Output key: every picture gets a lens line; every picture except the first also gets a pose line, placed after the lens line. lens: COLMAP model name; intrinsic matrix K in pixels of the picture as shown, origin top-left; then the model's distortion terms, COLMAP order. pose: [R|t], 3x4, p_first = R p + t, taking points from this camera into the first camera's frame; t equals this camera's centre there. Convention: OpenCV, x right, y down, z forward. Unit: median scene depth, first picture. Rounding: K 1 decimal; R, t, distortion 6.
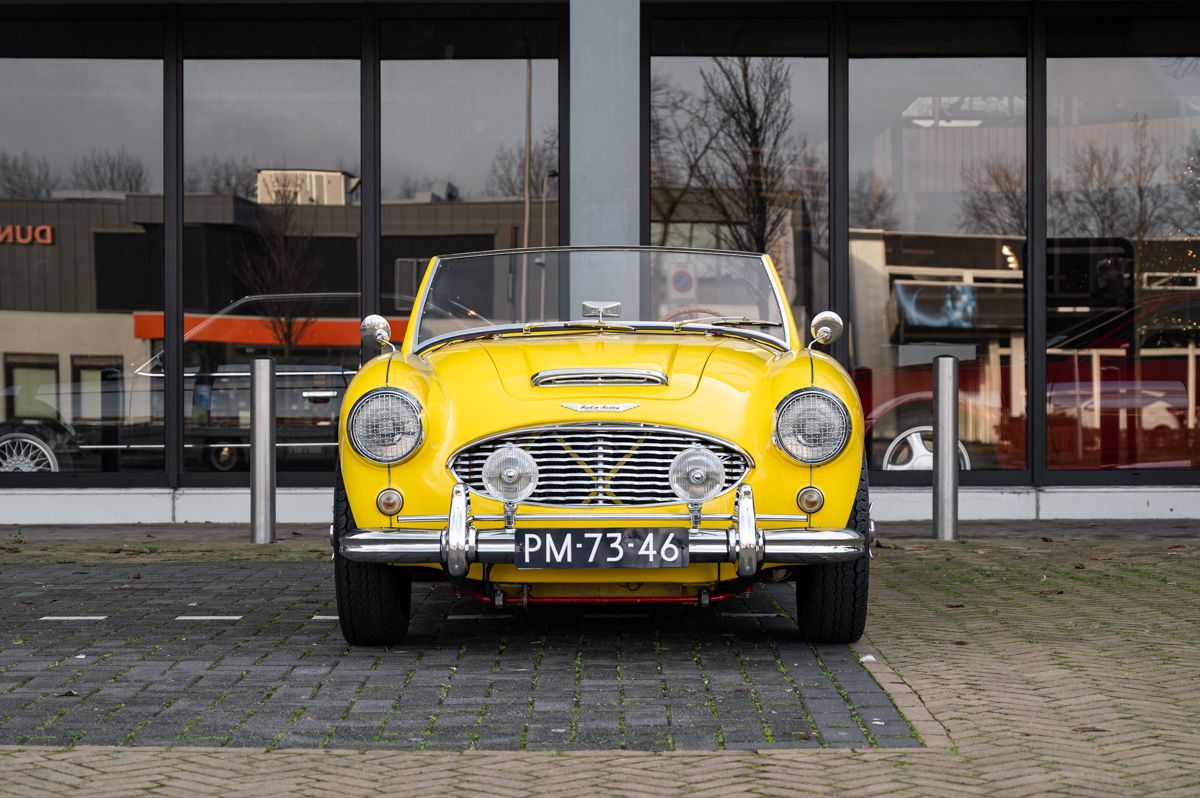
lens RADIAL K [[2789.7, 0, 666.9], [0, 2789.7, 400.6], [0, 0, 1]] dist [-0.003201, 0.161328]
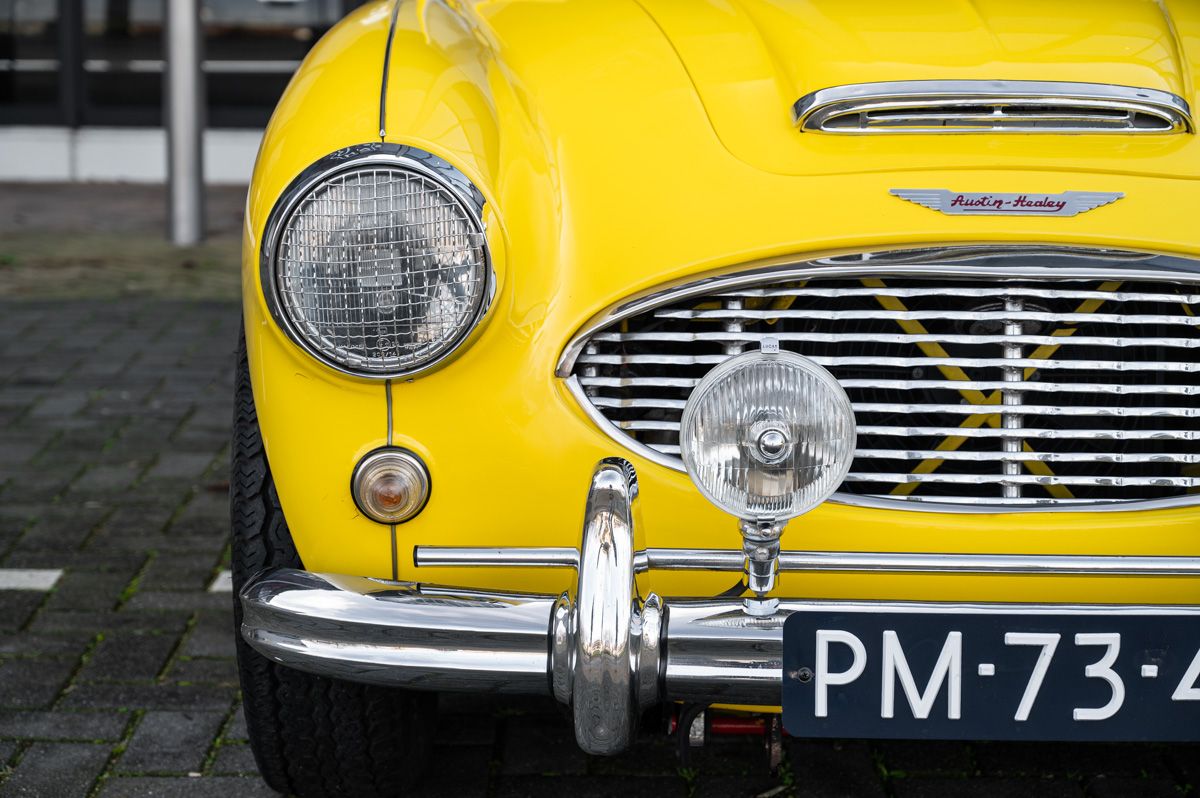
lens RADIAL K [[2676.1, 0, 600.0], [0, 2676.1, 399.0], [0, 0, 1]] dist [0.040442, 0.263345]
pose [[0.999843, 0.016056, -0.007536, -0.071914], [-0.014636, 0.986888, 0.160743, -0.026481], [0.010019, -0.160607, 0.986968, 0.683811]]
